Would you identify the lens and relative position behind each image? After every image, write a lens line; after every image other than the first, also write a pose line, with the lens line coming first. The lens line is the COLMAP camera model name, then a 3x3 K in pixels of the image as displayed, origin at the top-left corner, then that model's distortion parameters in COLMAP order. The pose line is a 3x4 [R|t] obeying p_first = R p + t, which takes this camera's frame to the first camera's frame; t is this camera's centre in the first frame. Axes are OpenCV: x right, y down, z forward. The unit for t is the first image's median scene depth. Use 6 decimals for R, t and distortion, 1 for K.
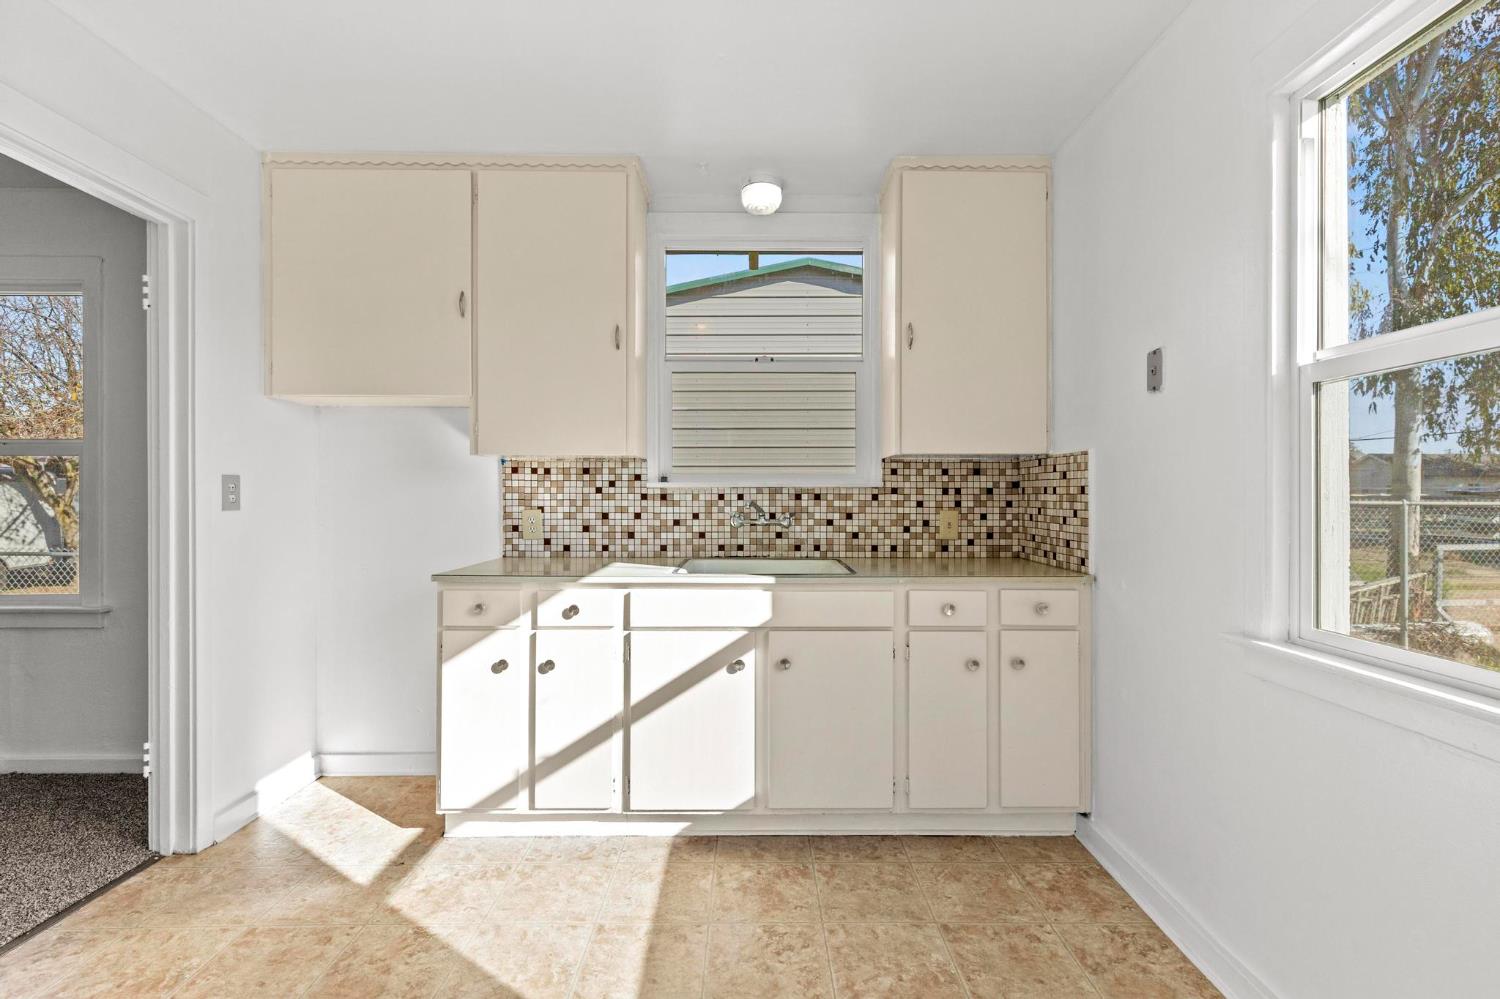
lens RADIAL K [[715.0, 0, 750.0], [0, 715.0, 499.5], [0, 0, 1]] dist [-0.001477, -0.000874]
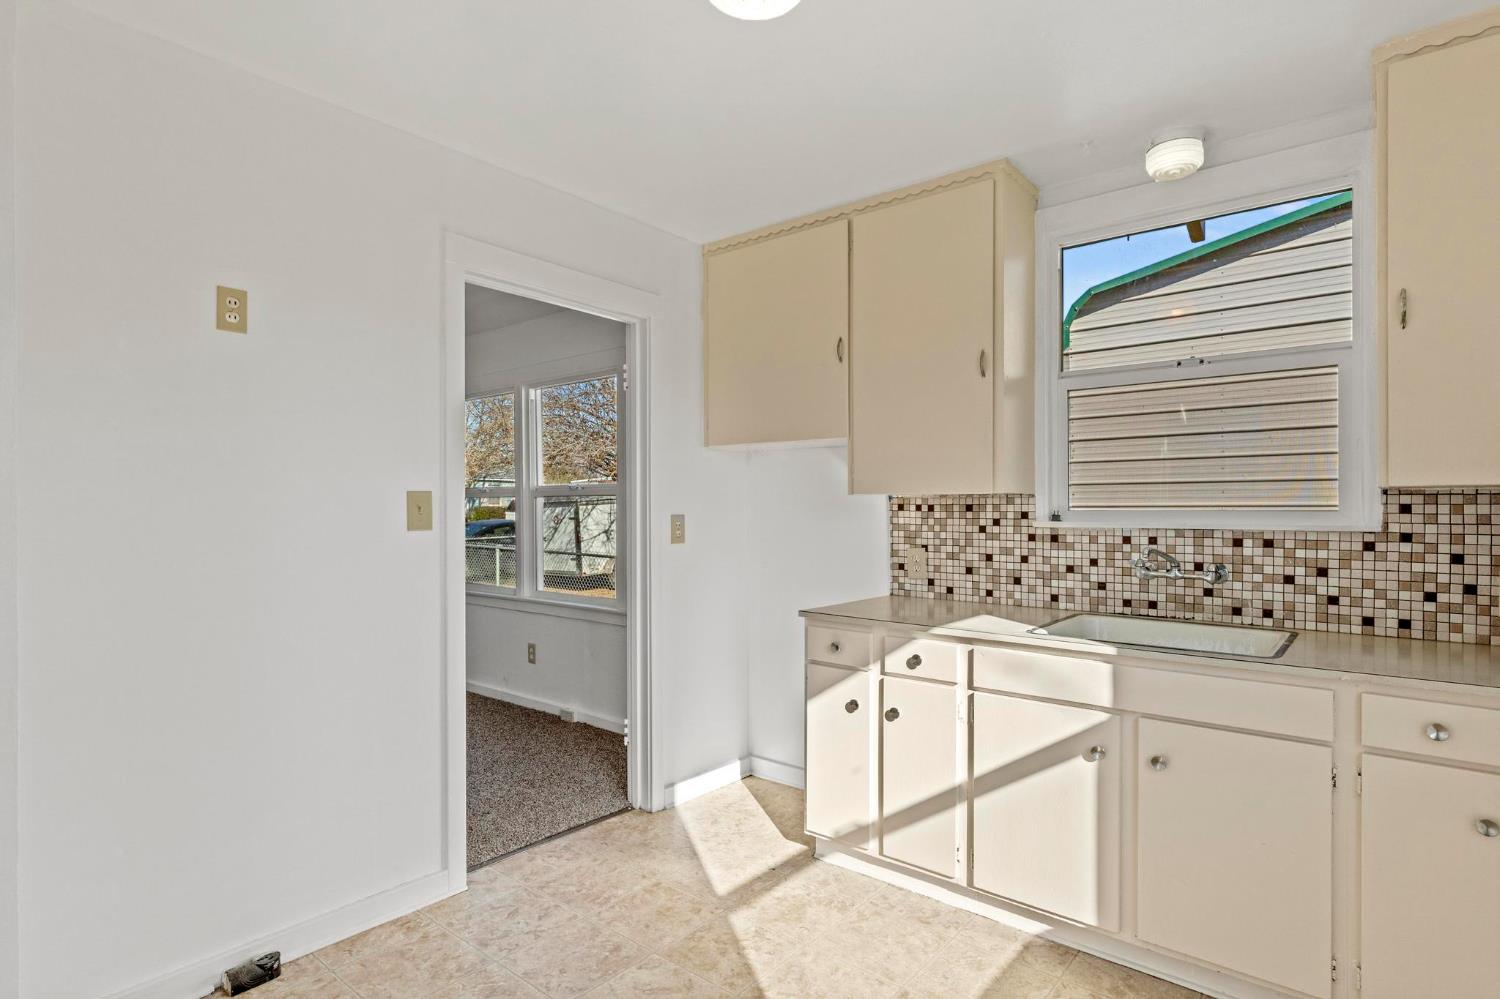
lens RADIAL K [[818.6, 0, 750.0], [0, 818.6, 499.5], [0, 0, 1]] dist [-0.016943, 0.000346]
pose [[0.736644, -0.002282, -0.676277, 0.274335], [0.000635, 0.999996, -0.002683, -0.048081], [0.676281, 0.001547, 0.736643, 0.034380]]
